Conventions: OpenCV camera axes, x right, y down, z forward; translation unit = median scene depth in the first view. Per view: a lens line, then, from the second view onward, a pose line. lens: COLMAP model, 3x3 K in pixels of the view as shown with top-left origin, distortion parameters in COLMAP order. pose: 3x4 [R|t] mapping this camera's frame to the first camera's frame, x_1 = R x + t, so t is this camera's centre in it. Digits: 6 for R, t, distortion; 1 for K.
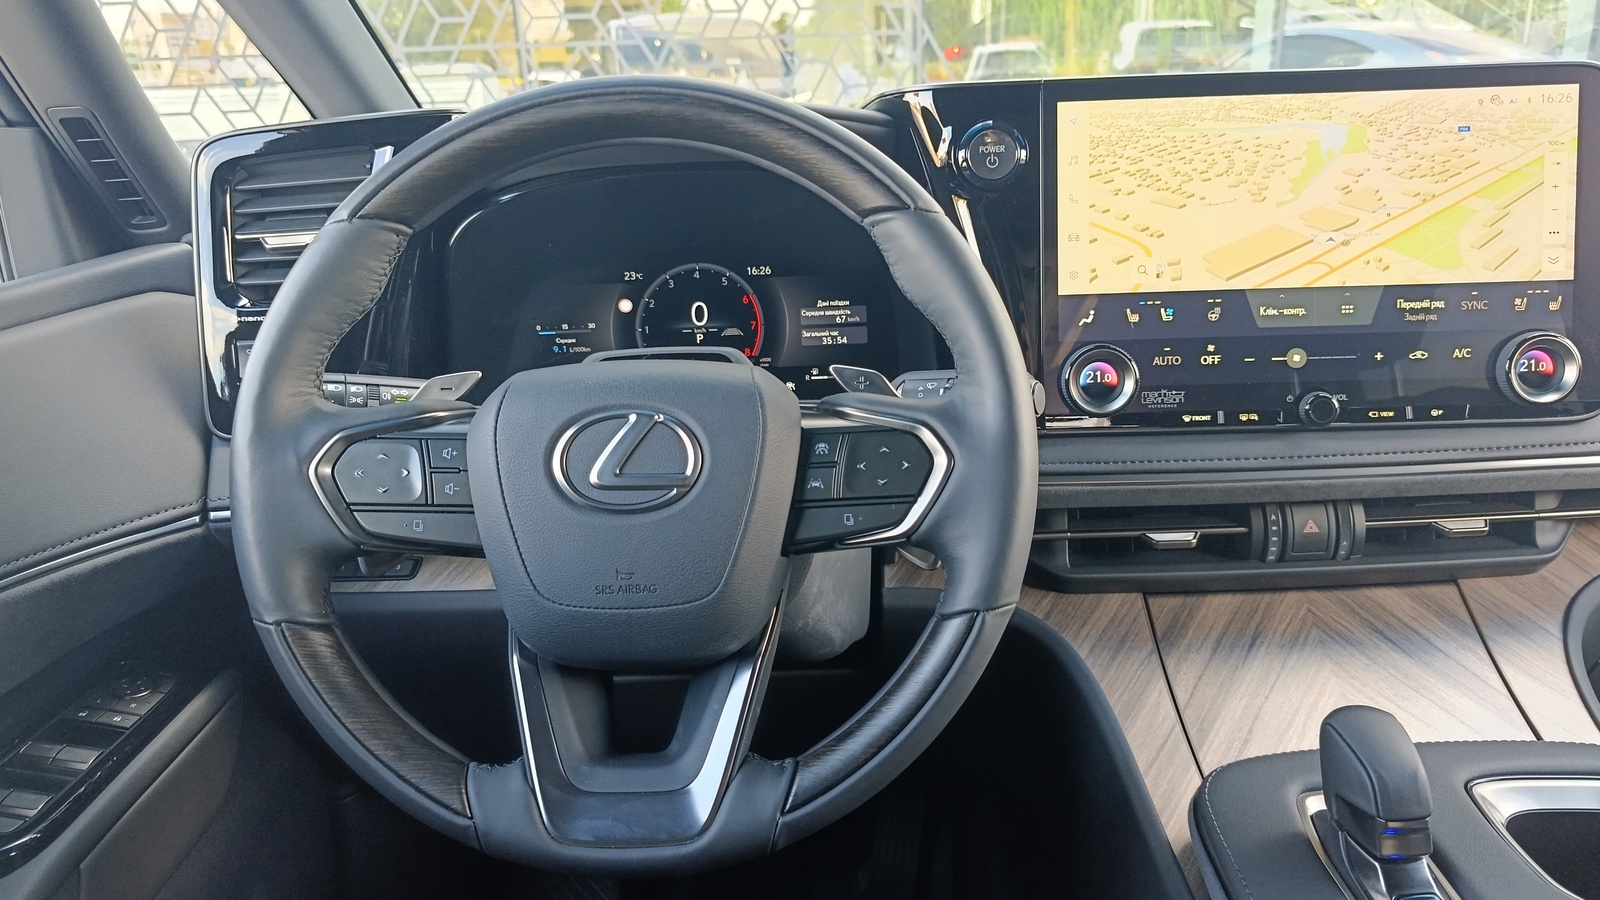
lens RADIAL K [[996.0, 0, 801.9], [0, 996.0, 454.6], [0, 0, 1]] dist [0.013344, -0.017490]
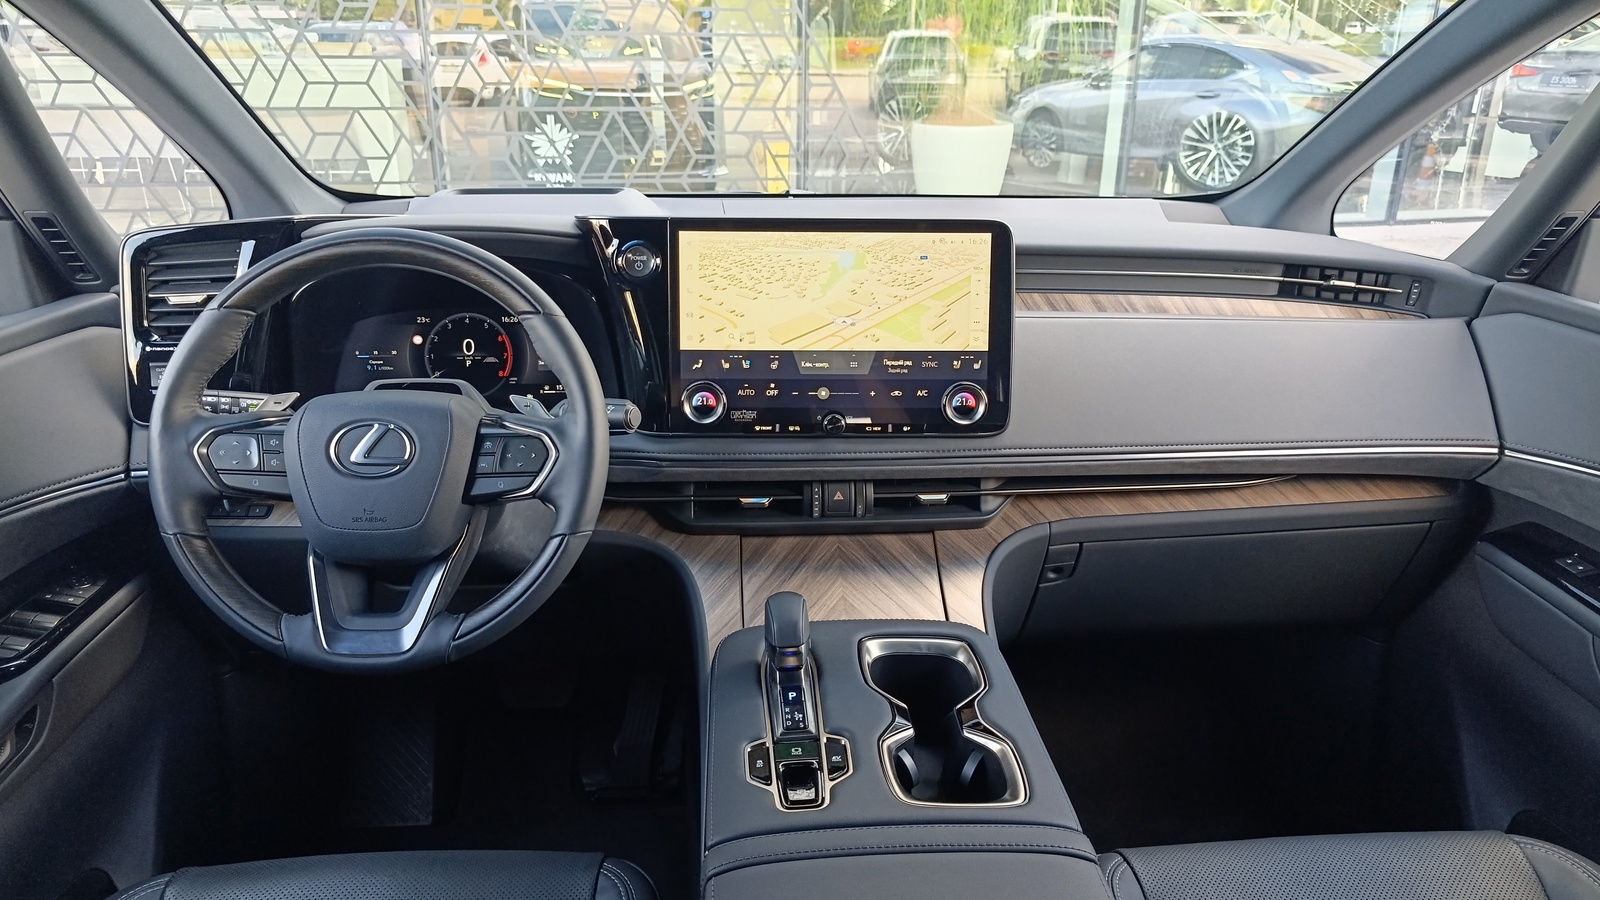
lens RADIAL K [[996.0, 0, 794.1], [0, 996.0, 458.1], [0, 0, 1]] dist [0.013344, -0.017490]
pose [[0.997308, 0.024141, 0.069233, 0.340650], [-0.026474, 0.999105, 0.032990, -0.043245], [-0.068374, -0.034734, 0.997055, -0.640851]]
